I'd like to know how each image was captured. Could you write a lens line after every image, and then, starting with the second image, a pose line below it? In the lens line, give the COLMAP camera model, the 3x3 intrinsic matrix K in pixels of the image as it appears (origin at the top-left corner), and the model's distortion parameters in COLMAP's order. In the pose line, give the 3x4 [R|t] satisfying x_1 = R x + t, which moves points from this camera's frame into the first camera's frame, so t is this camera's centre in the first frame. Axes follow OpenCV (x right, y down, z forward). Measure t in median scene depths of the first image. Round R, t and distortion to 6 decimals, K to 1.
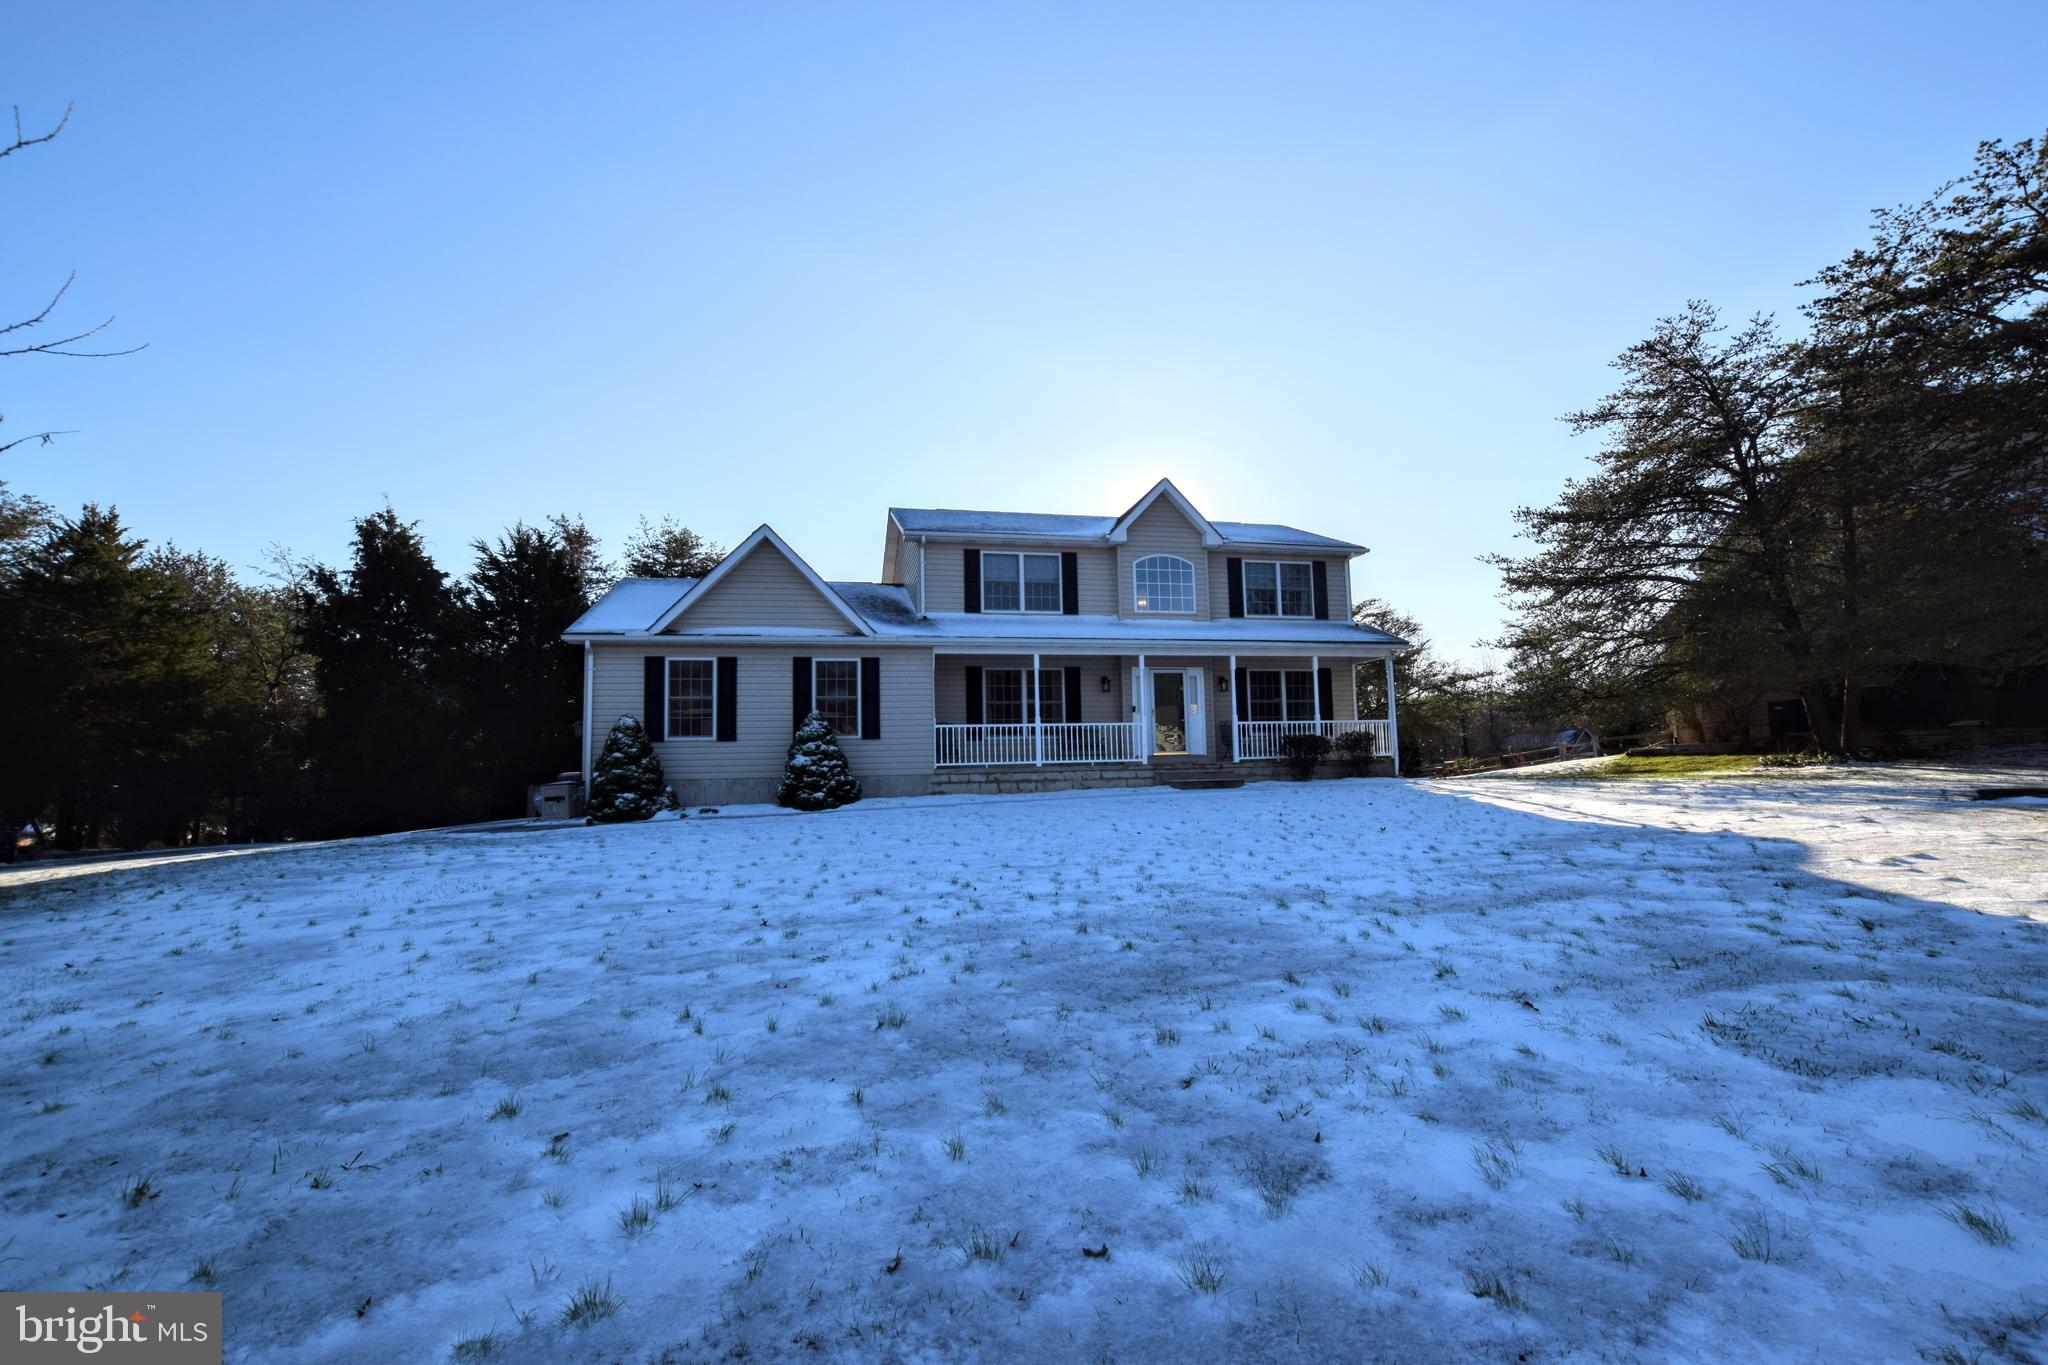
lens RADIAL K [[876.6, 0, 1021.4], [0, 876.6, 679.9], [0, 0, 1]] dist [-0.001157, -0.000004]
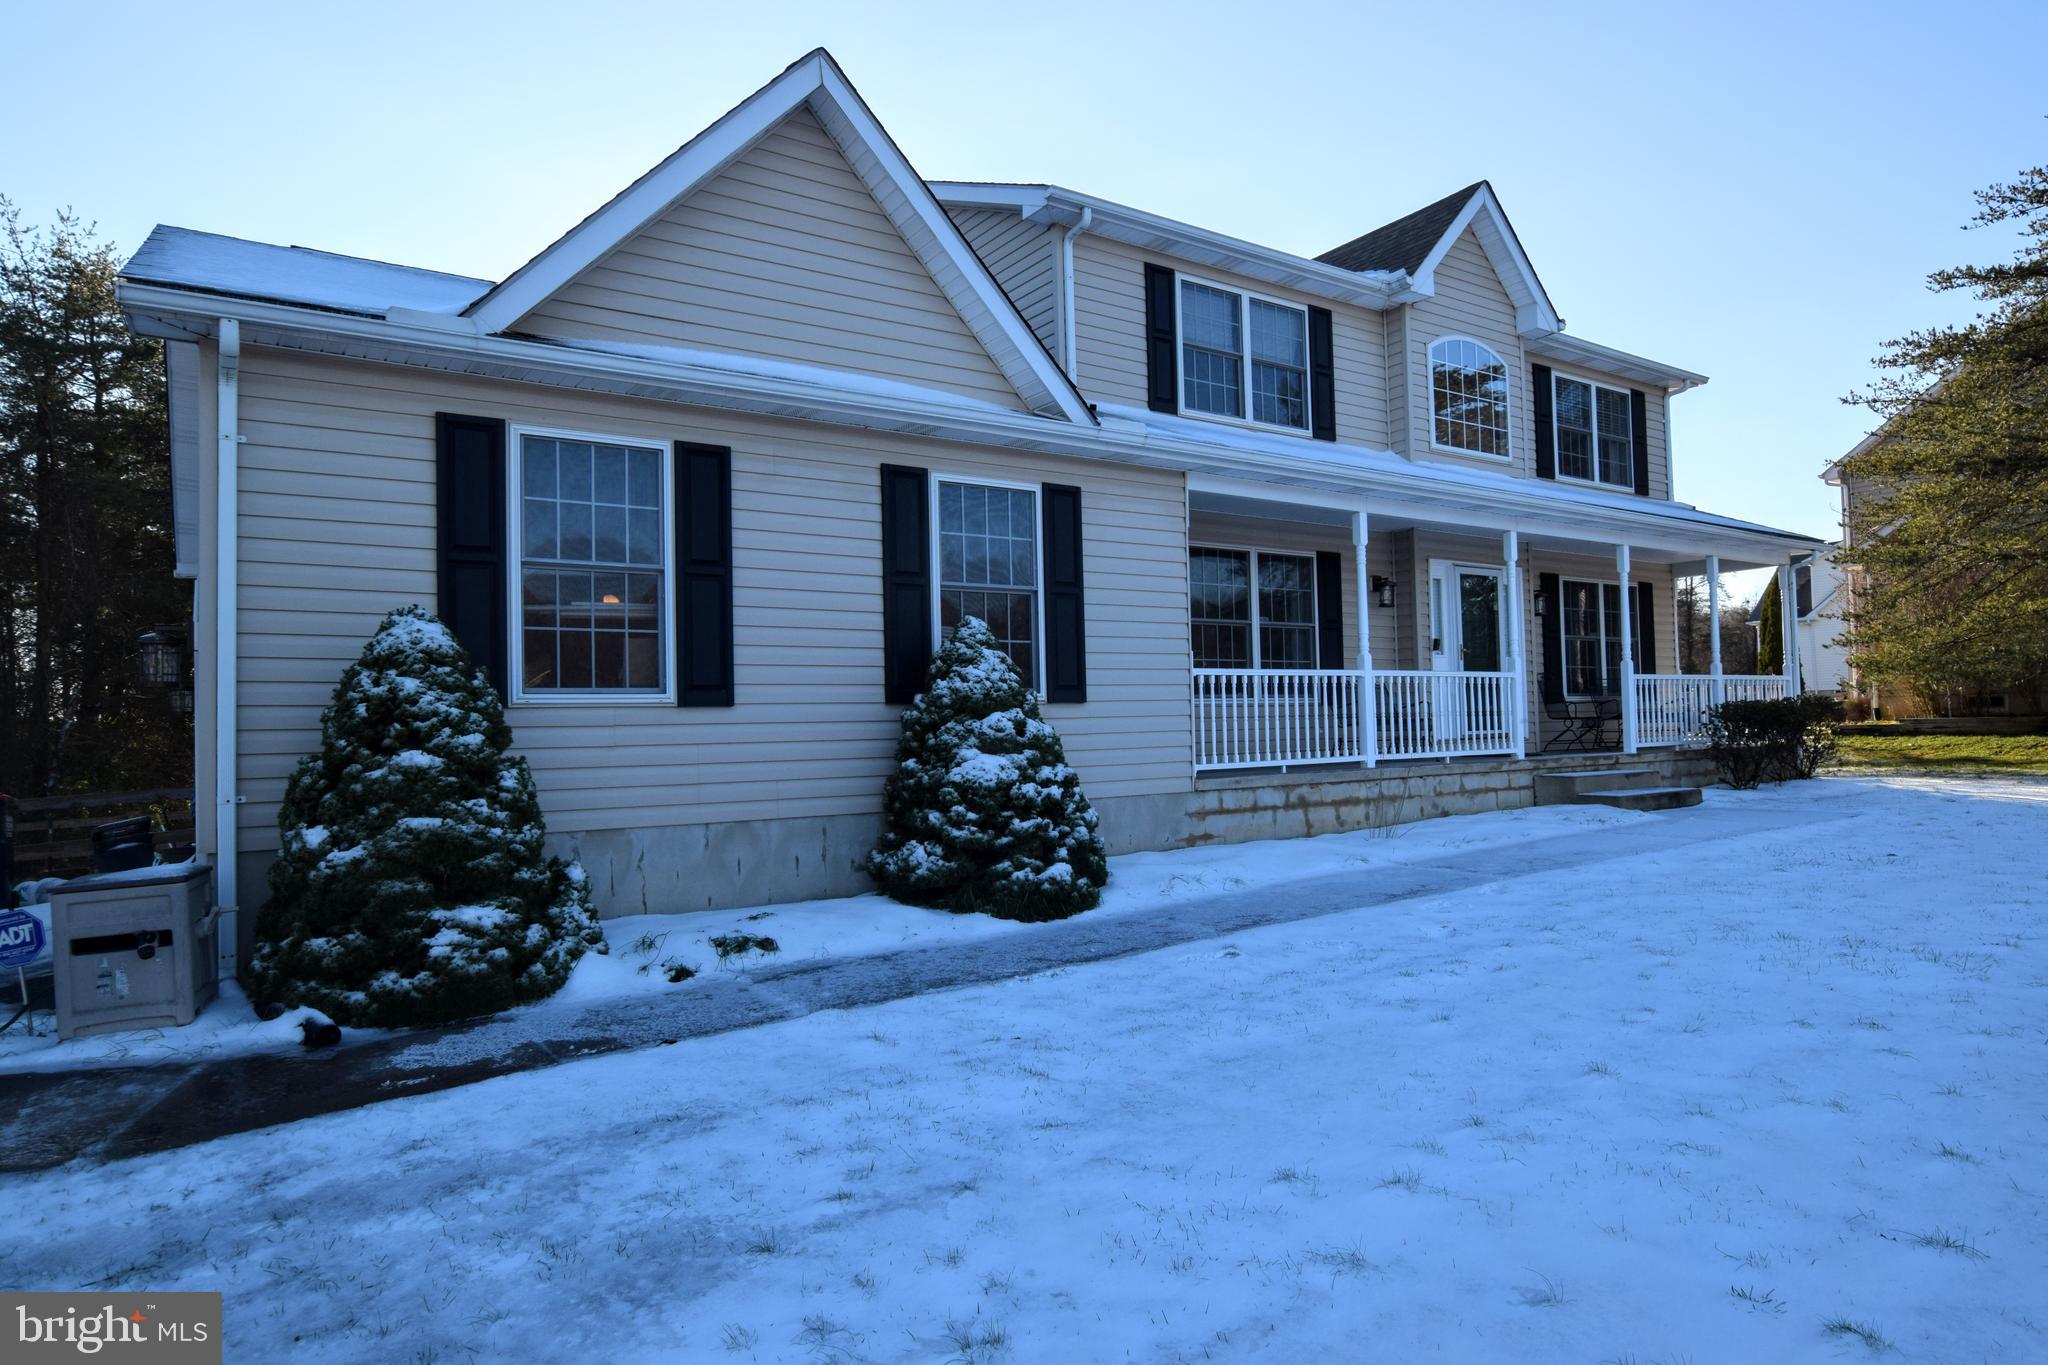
lens RADIAL K [[1167.5, 0, 1025.5], [0, 1167.5, 688.7], [0, 0, 1]] dist [-0.012614, 0.001924]
pose [[0.934789, 0.009591, 0.355075, -0.375400], [-0.028506, 0.998437, 0.048077, 0.039104], [-0.354059, -0.055064, 0.933601, 0.558693]]
